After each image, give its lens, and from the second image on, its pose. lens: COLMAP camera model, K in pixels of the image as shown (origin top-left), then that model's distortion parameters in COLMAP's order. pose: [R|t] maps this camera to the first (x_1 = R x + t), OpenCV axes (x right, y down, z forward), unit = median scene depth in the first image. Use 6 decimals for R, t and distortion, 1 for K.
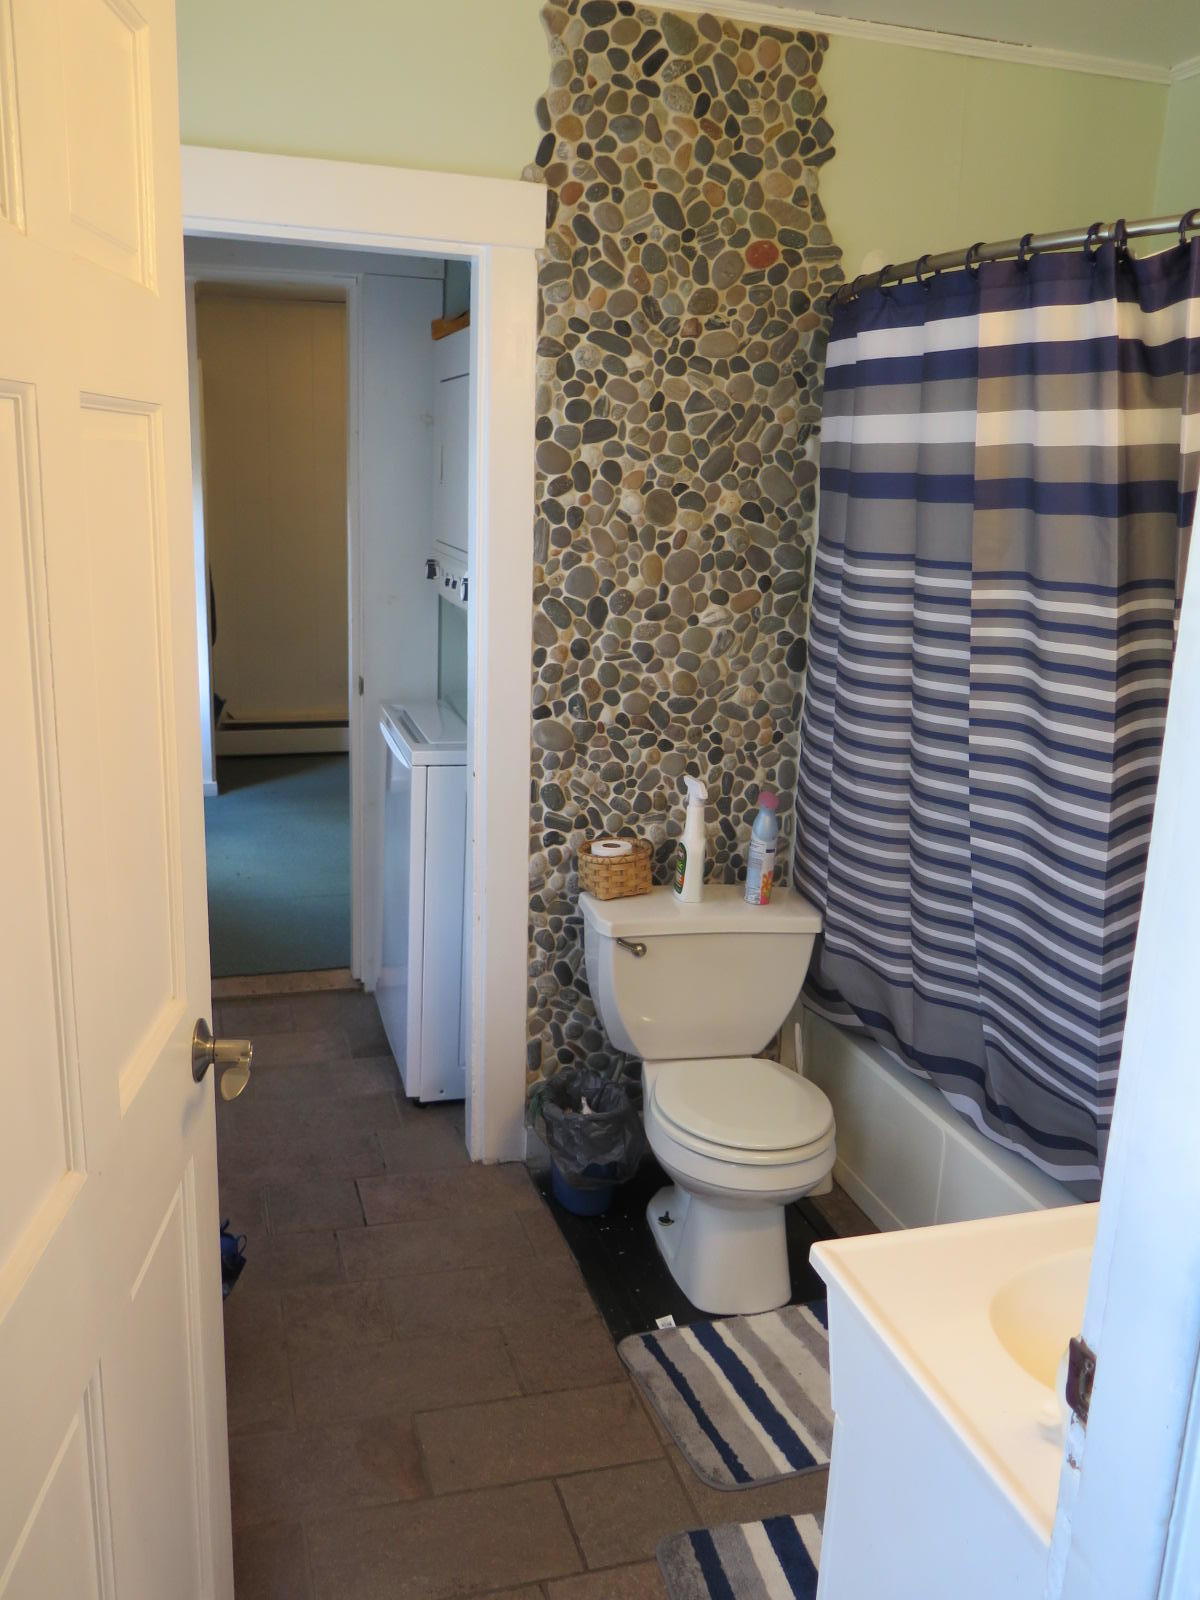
lens RADIAL K [[1346.3, 0, 600.0], [0, 1346.3, 800.0], [0, 0, 1]] dist [-0.018297, 0.005877]
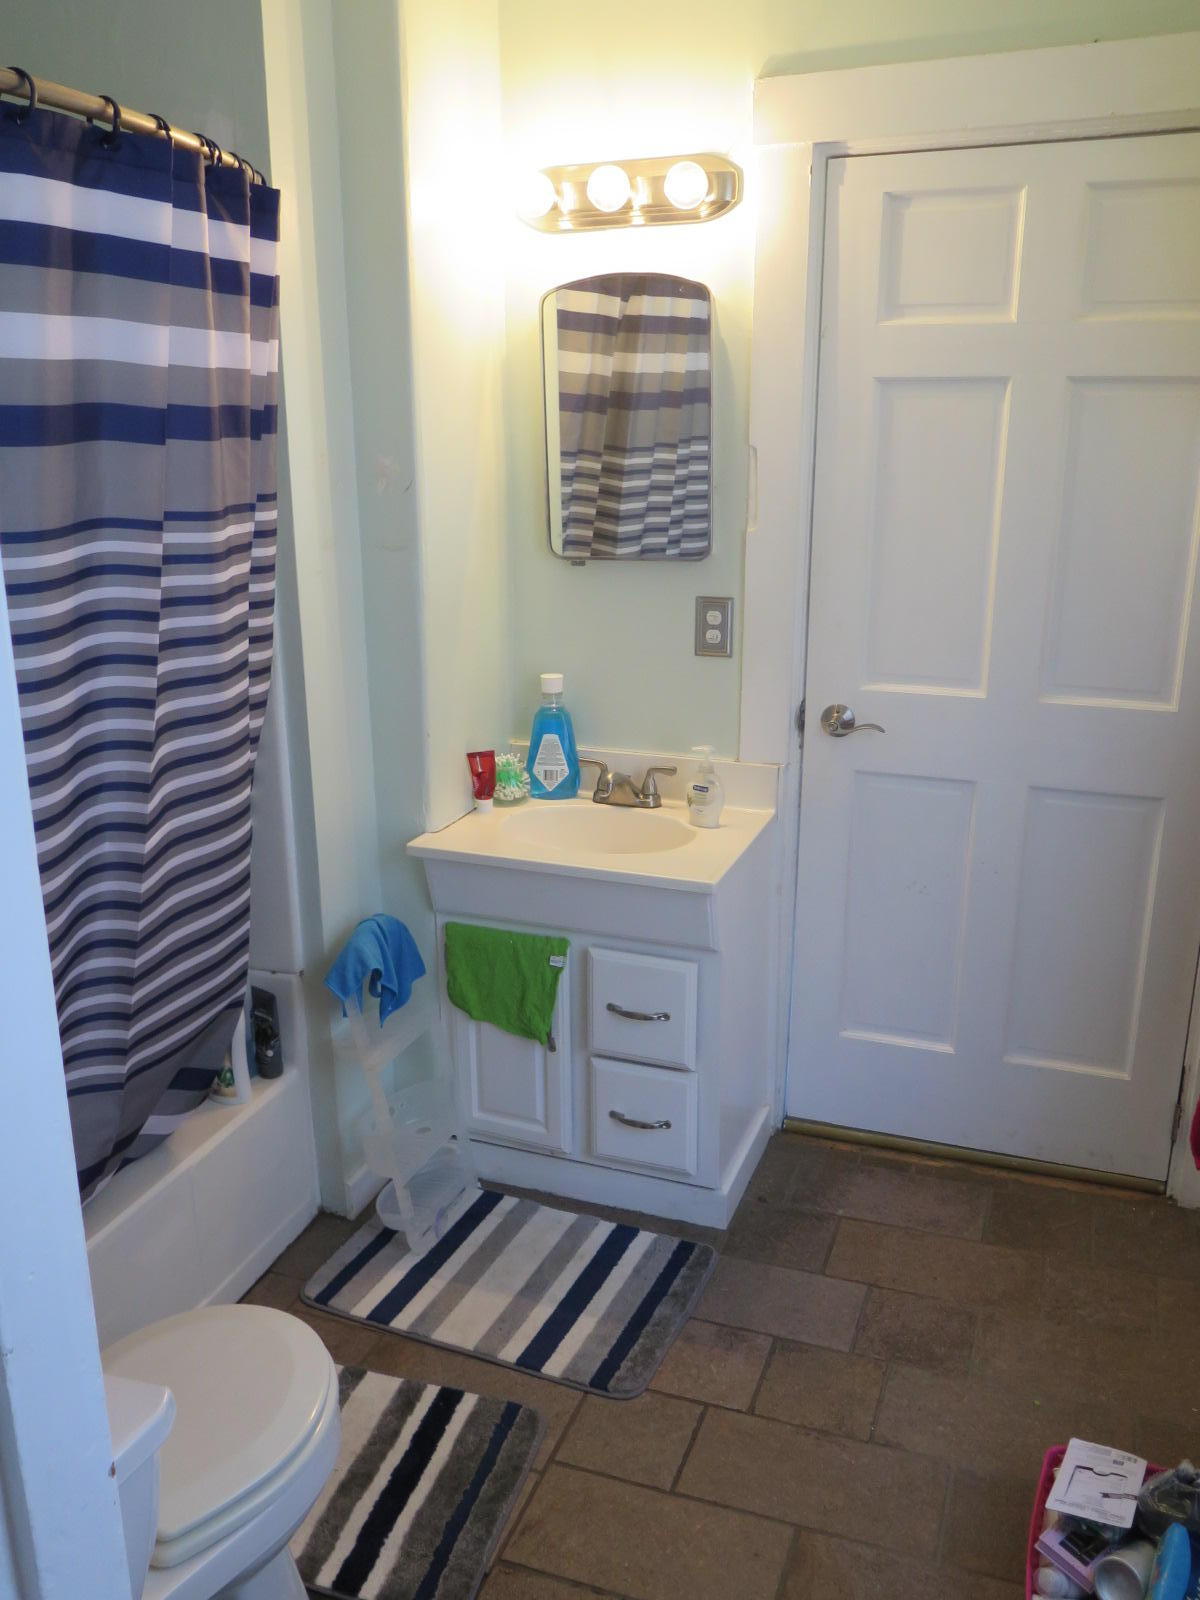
lens RADIAL K [[1346.3, 0, 600.0], [0, 1346.3, 800.0], [0, 0, 1]] dist [-0.018297, 0.005877]
pose [[-0.789362, -0.220044, 0.573138, -0.431042], [0.121782, 0.858886, 0.497477, -0.391526], [-0.601728, 0.462488, -0.651175, 1.425445]]
